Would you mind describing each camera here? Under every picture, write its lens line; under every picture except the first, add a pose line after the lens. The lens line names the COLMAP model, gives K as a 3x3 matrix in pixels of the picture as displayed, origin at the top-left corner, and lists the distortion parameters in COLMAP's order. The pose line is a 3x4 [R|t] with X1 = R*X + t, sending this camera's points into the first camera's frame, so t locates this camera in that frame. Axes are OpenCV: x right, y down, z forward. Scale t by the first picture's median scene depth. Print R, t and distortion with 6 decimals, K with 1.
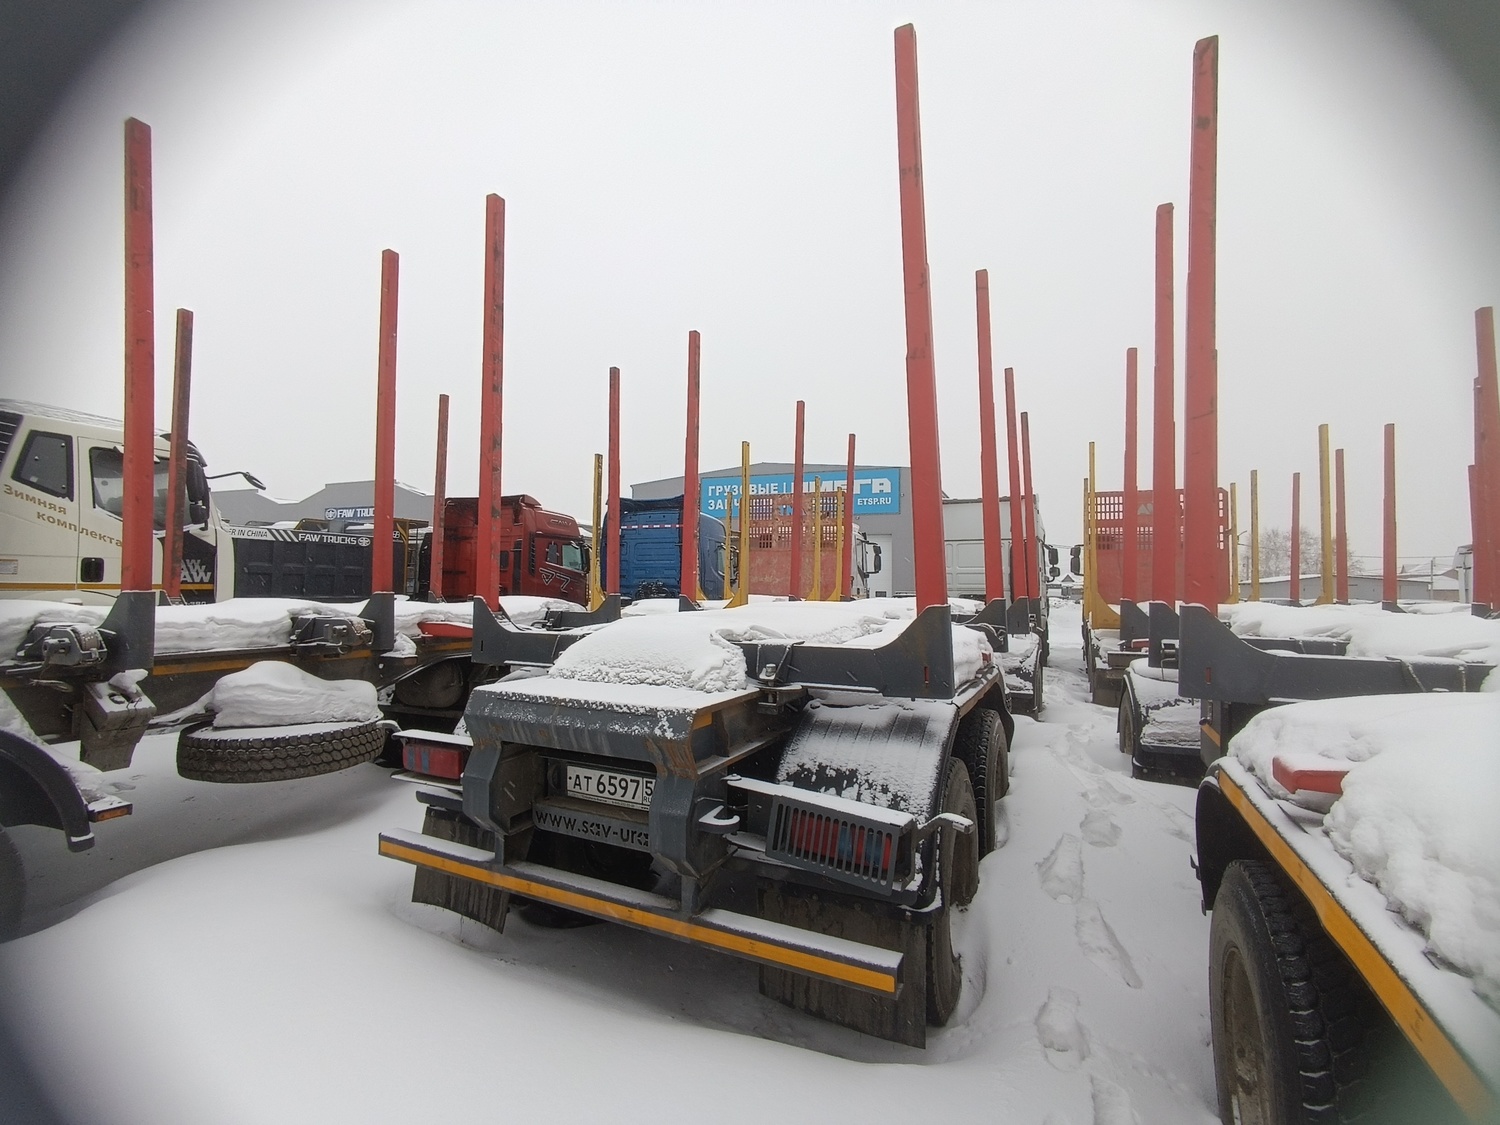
lens RADIAL K [[680.6, 0, 751.8], [0, 680.6, 551.3], [0, 0, 1]] dist [-0.028501, 0.020492]
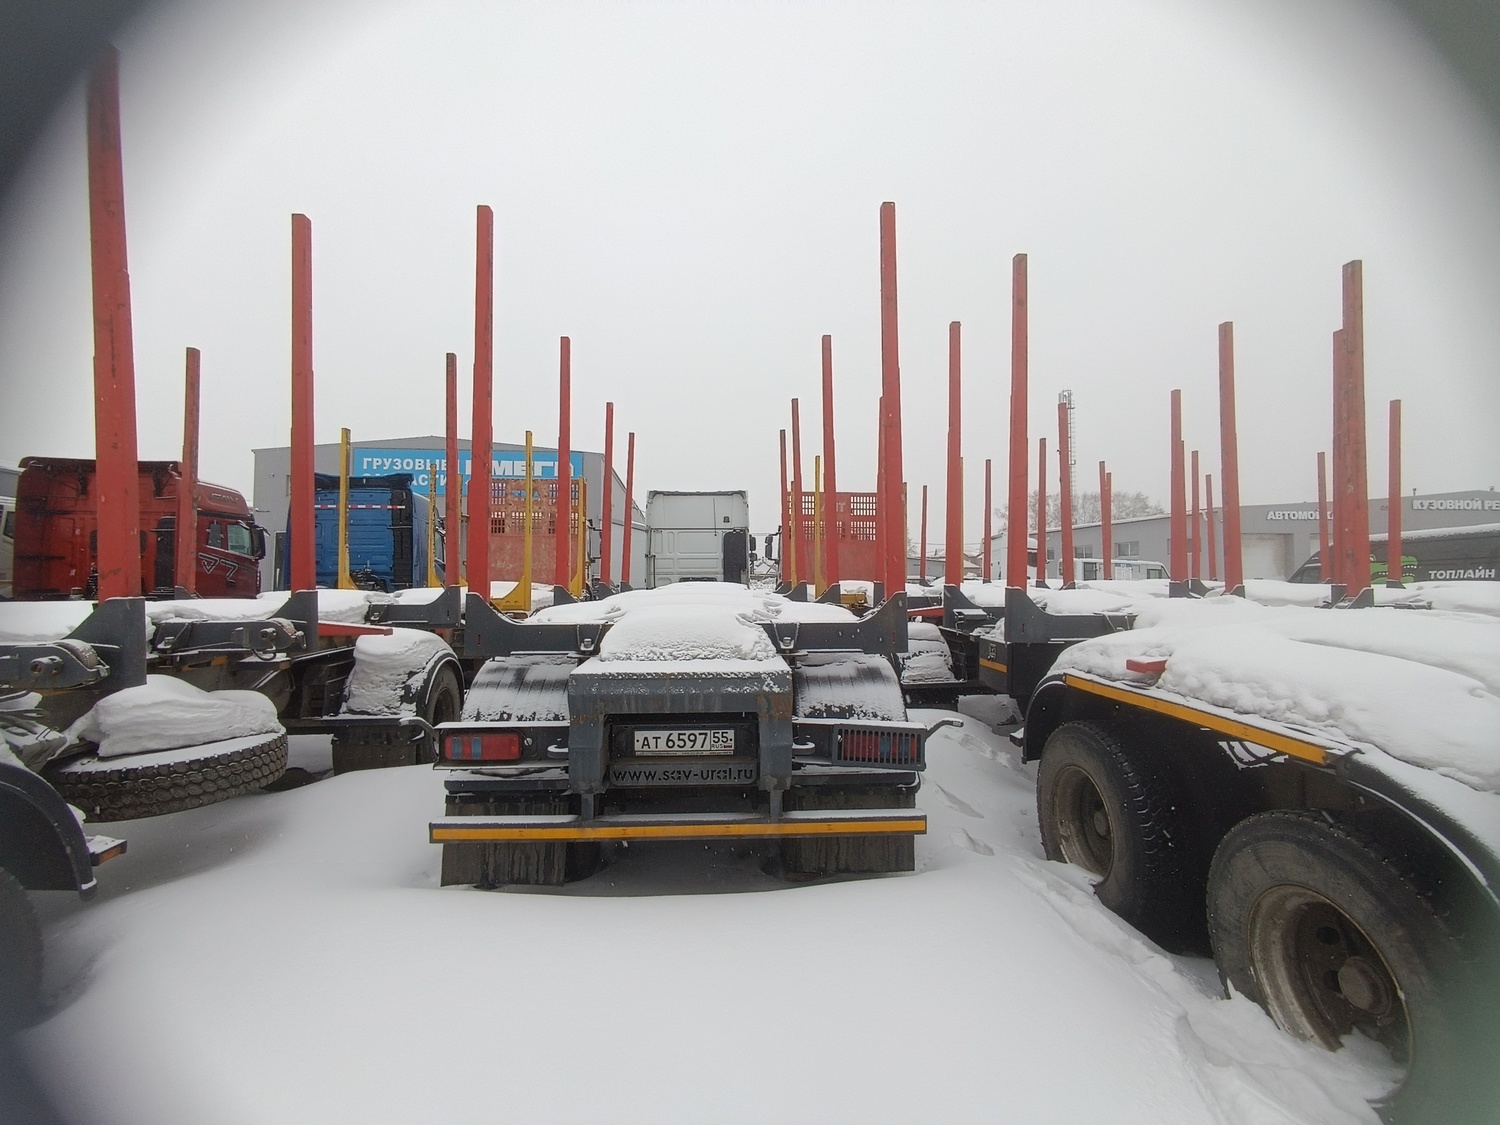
lens RADIAL K [[680.6, 0, 751.8], [0, 680.6, 551.3], [0, 0, 1]] dist [-0.028501, 0.020492]
pose [[0.875820, 0.003271, 0.482626, -0.675893], [-0.016327, 0.999605, 0.022855, -0.035837], [-0.482361, -0.027897, 0.875528, -0.153057]]
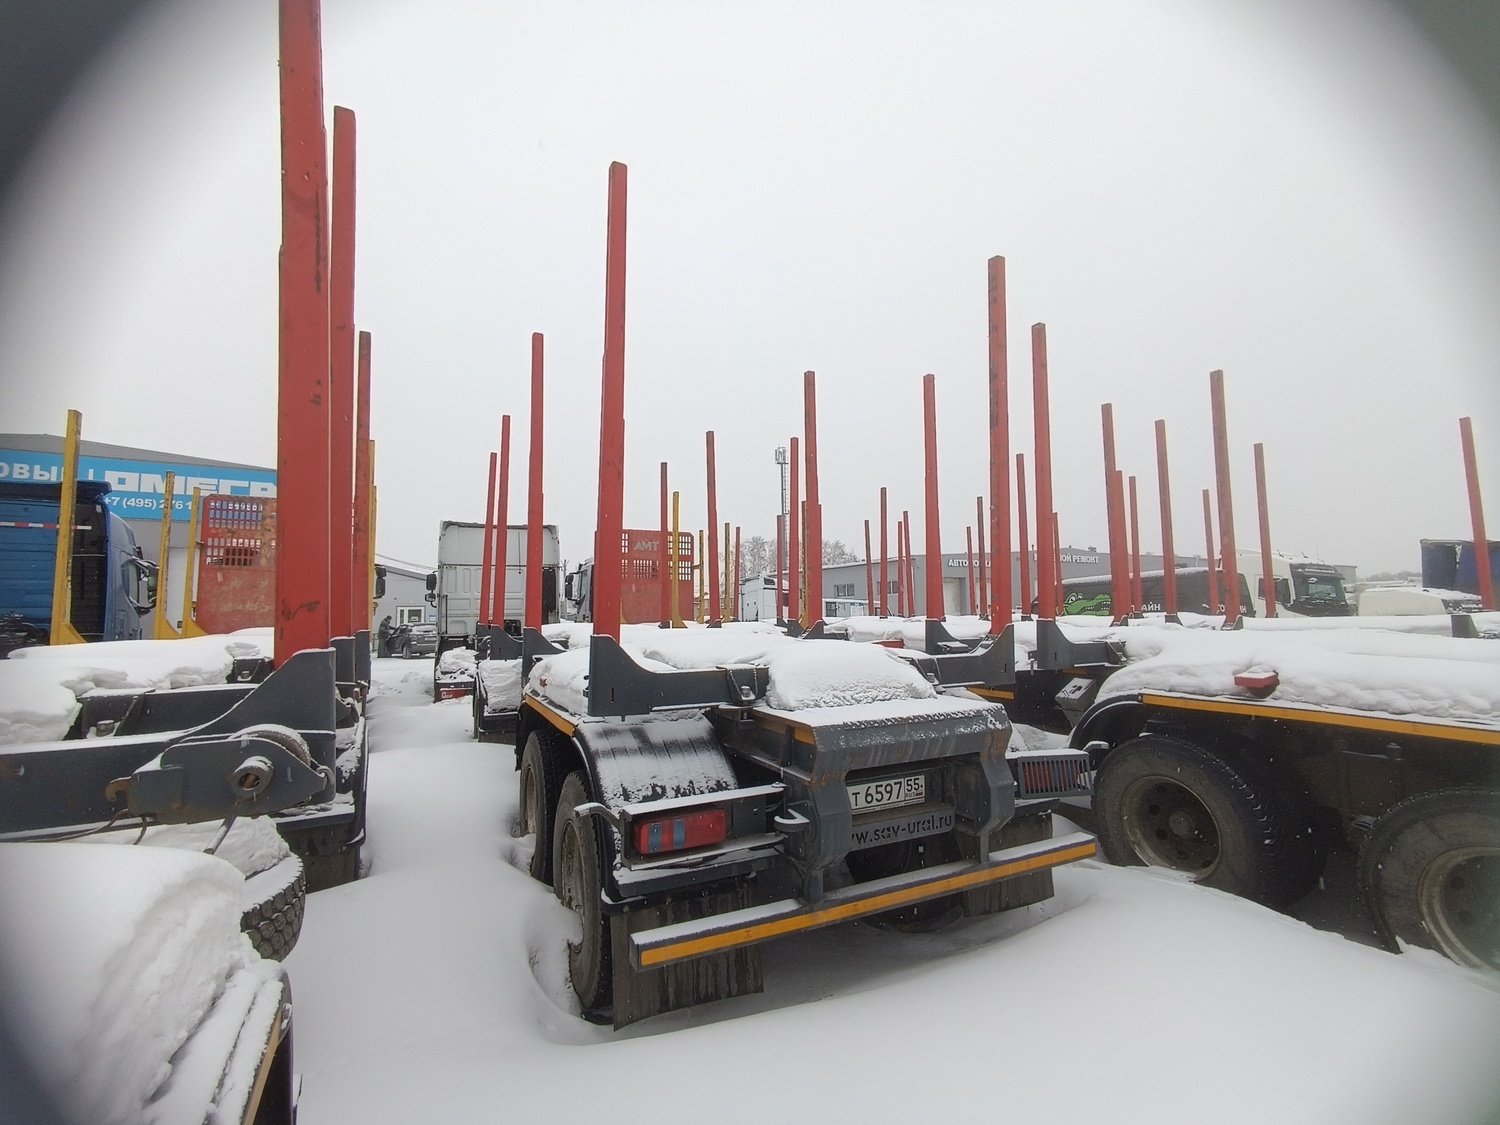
lens RADIAL K [[680.6, 0, 751.8], [0, 680.6, 551.3], [0, 0, 1]] dist [-0.028501, 0.020492]
pose [[0.613151, 0.051887, 0.788260, -1.205970], [-0.024629, 0.998611, -0.046575, -0.000950], [-0.789582, 0.009144, 0.613577, 0.450666]]
